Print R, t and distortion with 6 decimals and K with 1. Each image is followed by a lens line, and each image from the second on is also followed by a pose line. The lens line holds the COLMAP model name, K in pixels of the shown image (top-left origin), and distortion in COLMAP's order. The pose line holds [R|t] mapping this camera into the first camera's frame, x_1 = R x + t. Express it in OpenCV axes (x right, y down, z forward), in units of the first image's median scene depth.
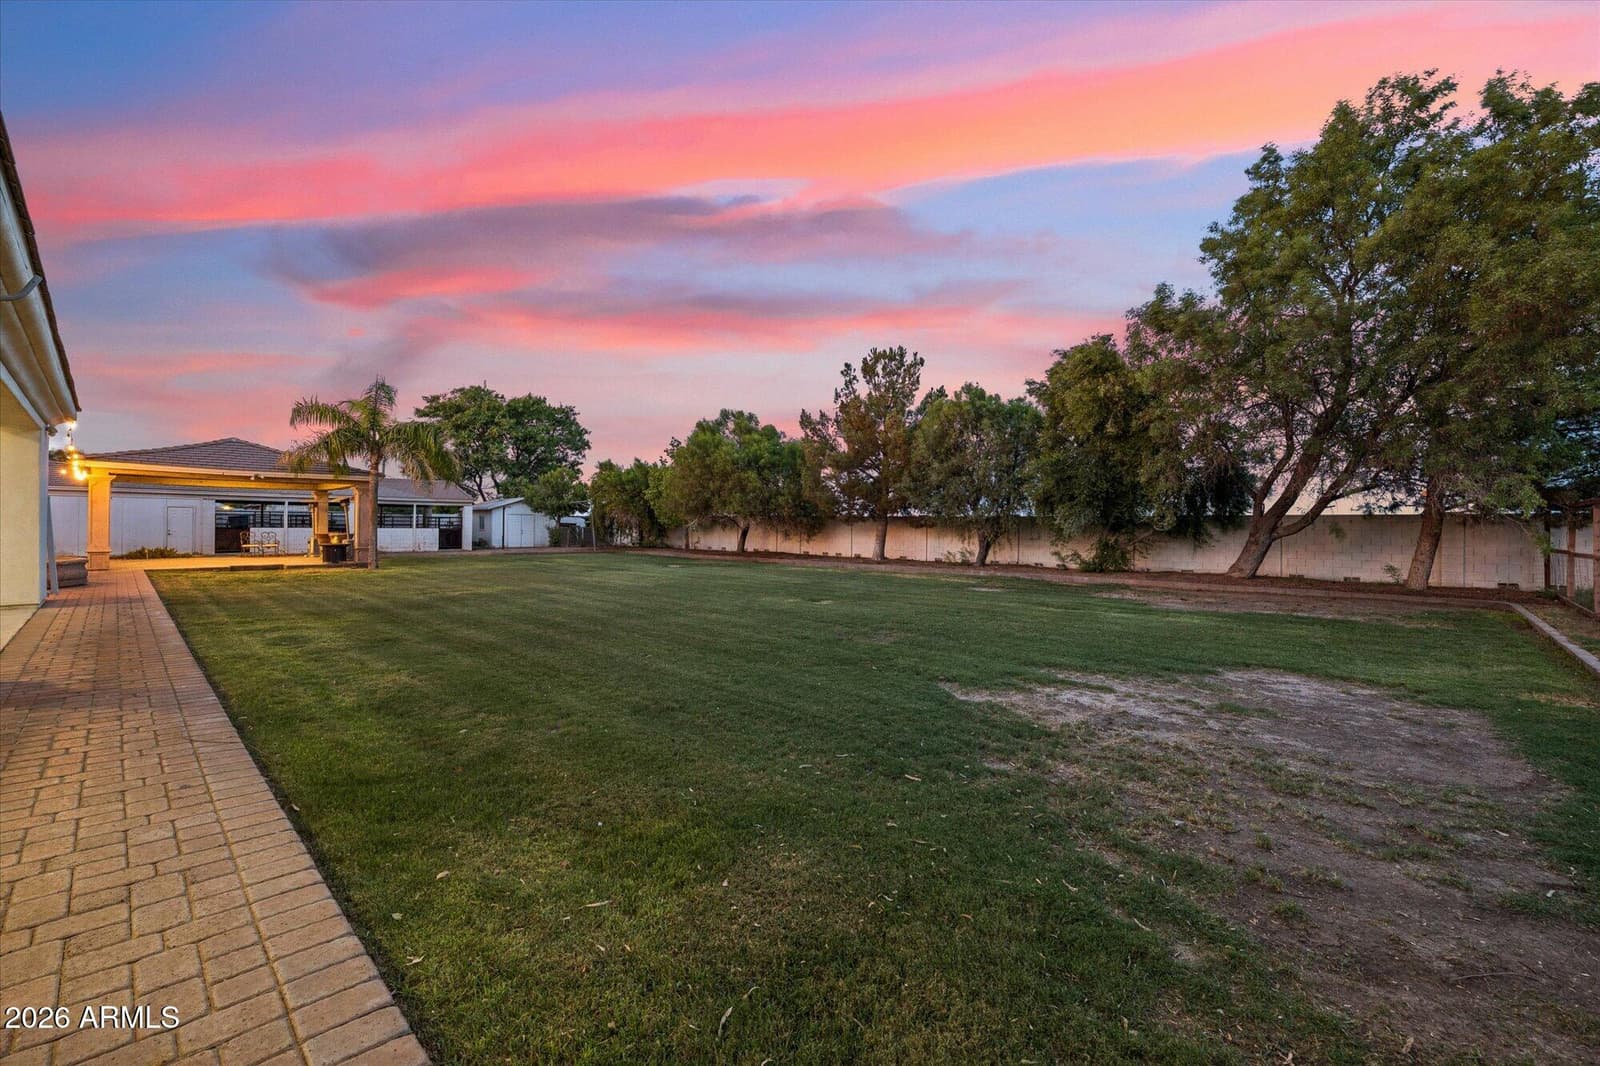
lens RADIAL K [[698.0, 0, 780.1], [0, 698.0, 541.9], [0, 0, 1]] dist [-0.011262, 0.002999]
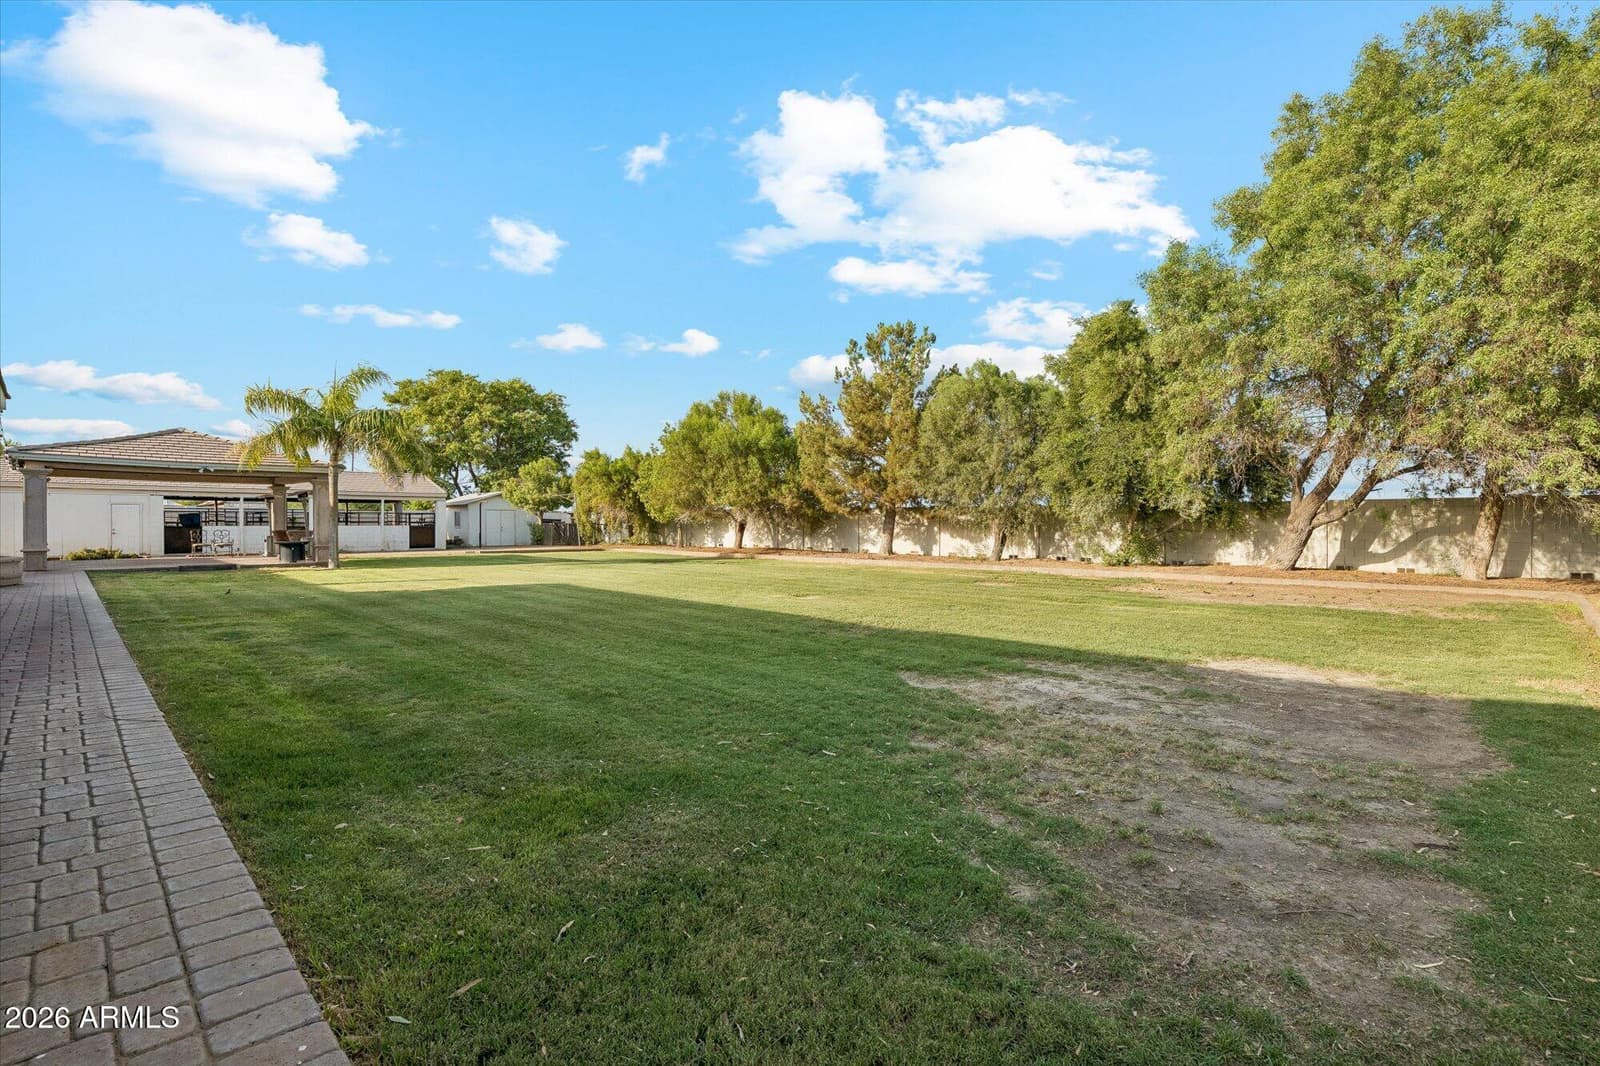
lens RADIAL K [[789.5, 0, 796.8], [0, 789.5, 541.2], [0, 0, 1]] dist [0.005242, -0.003053]
pose [[0.999820, -0.008832, -0.016772, 0.122152], [0.008805, 0.999960, -0.001657, 0.025454], [0.016786, 0.001509, 0.999858, -0.102968]]
